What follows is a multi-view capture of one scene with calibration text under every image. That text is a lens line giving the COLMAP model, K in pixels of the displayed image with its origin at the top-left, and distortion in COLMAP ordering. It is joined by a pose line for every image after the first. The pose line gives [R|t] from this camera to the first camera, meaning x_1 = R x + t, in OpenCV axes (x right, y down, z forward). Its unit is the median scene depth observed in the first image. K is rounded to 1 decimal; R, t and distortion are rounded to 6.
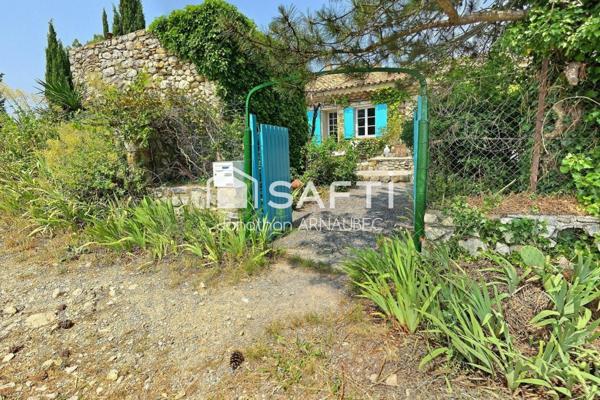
lens RADIAL K [[281.1, 0, 299.8], [0, 281.1, 197.3], [0, 0, 1]] dist [0.020087, -0.000034]
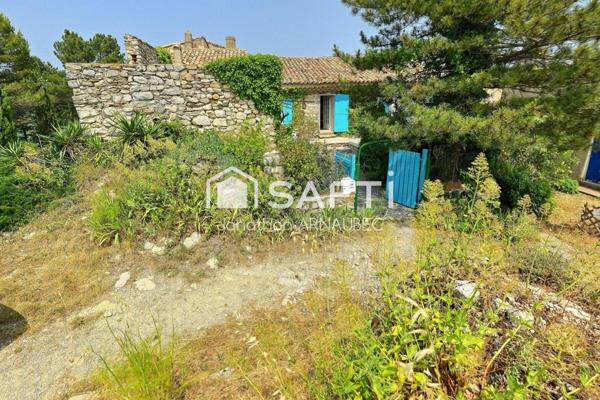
lens RADIAL K [[288.4, 0, 300.0], [0, 288.4, 200.0], [0, 0, 1]] dist [-0.000465, 0.007842]
pose [[0.792320, -0.188383, 0.580293, -0.985367], [0.095460, 0.977700, 0.187056, -0.233676], [-0.602591, -0.092814, 0.792635, -0.220620]]
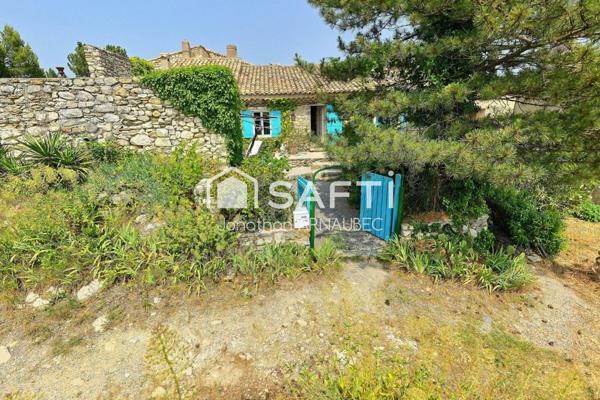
lens RADIAL K [[286.4, 0, 299.1], [0, 286.4, 204.4], [0, 0, 1]] dist [0.017025, -0.000998]
pose [[0.831486, -0.174015, 0.527588, -0.663785], [0.094243, 0.980094, 0.174738, -0.271550], [-0.547493, -0.095571, 0.831335, -0.219437]]
